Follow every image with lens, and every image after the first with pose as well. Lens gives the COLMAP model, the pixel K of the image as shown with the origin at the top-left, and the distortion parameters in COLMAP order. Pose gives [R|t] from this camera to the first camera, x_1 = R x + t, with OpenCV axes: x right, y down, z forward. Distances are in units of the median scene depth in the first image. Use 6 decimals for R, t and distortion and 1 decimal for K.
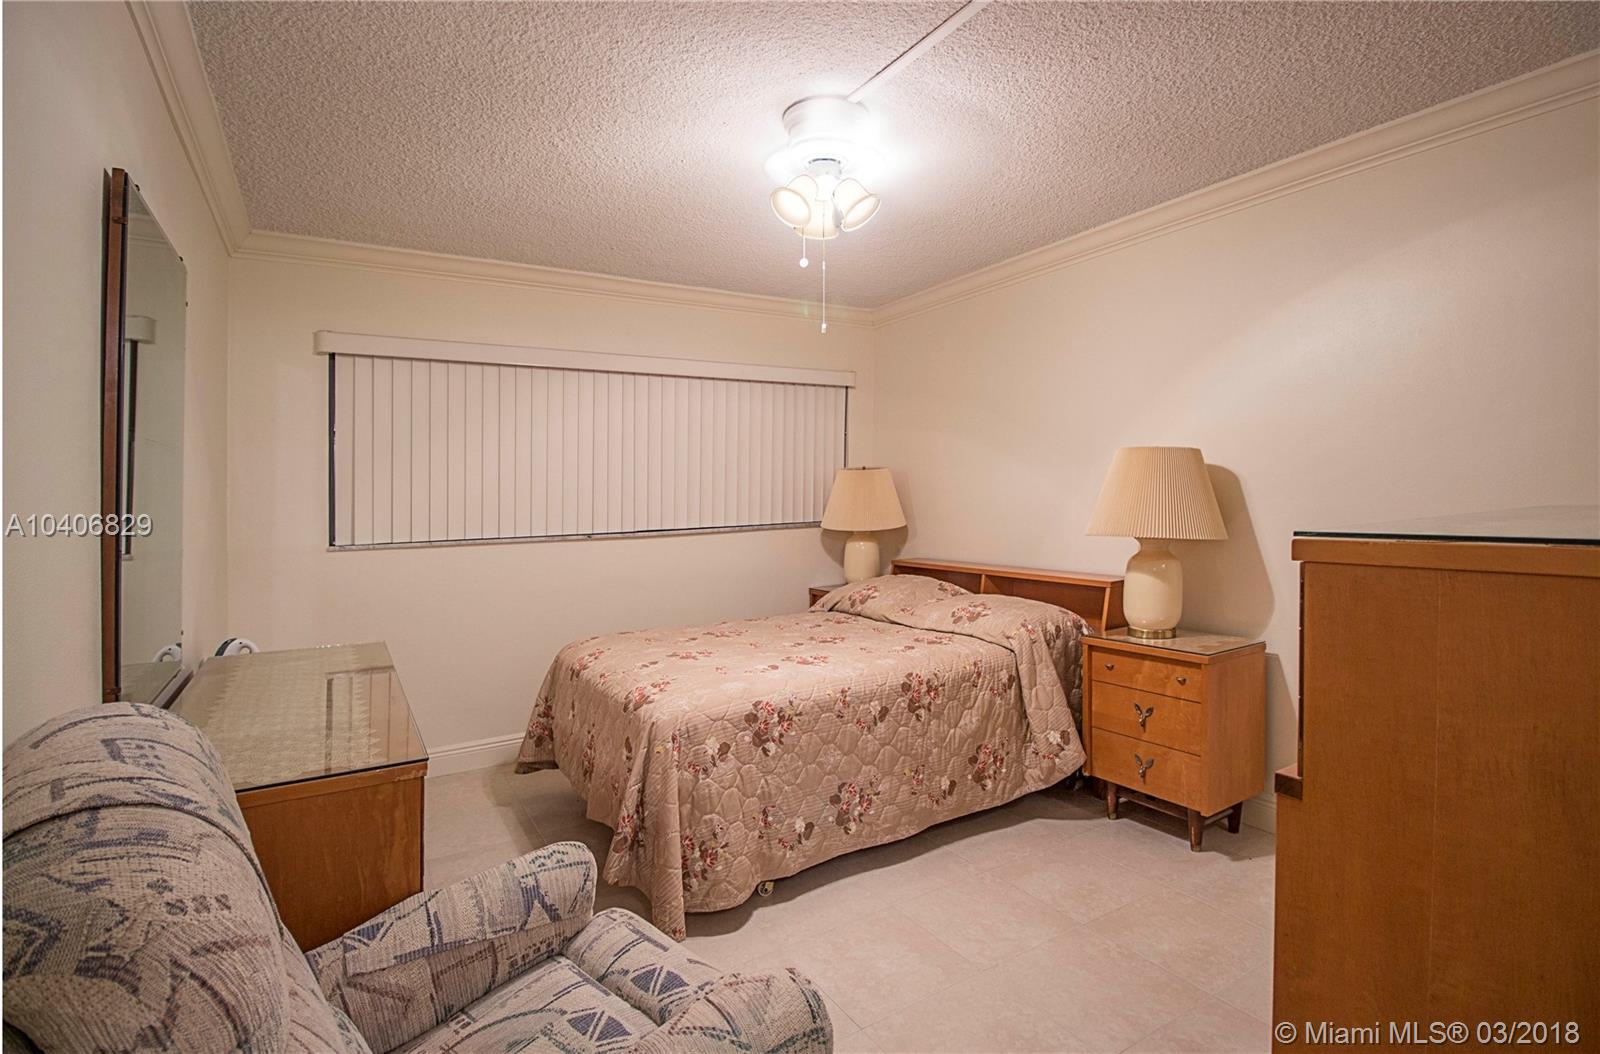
lens RADIAL K [[745.7, 0, 798.8], [0, 745.7, 517.6], [0, 0, 1]] dist [-0.005280, -0.000533]
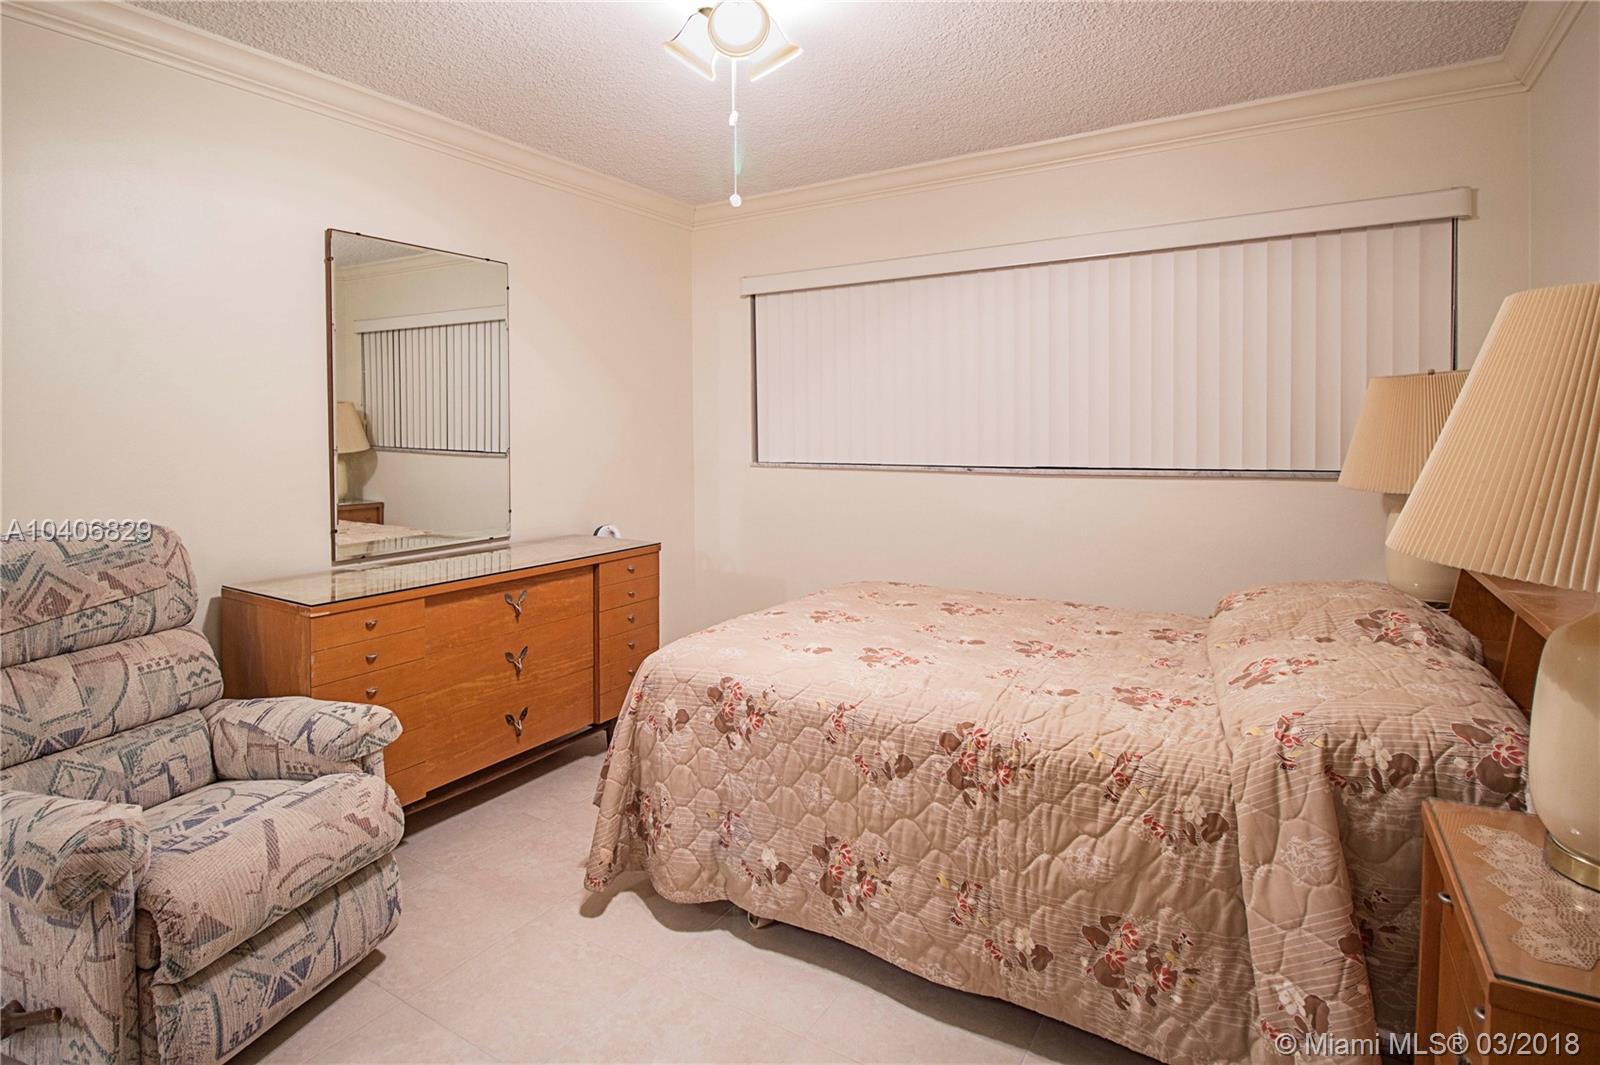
lens RADIAL K [[835.4, 0, 778.7], [0, 835.4, 448.0], [0, 0, 1]] dist [-0.007496, -0.004171]
pose [[0.444087, 0.040393, -0.895073, 0.700672], [-0.033651, 0.999030, 0.028389, -0.027138], [0.895352, 0.017513, 0.445015, 0.584096]]
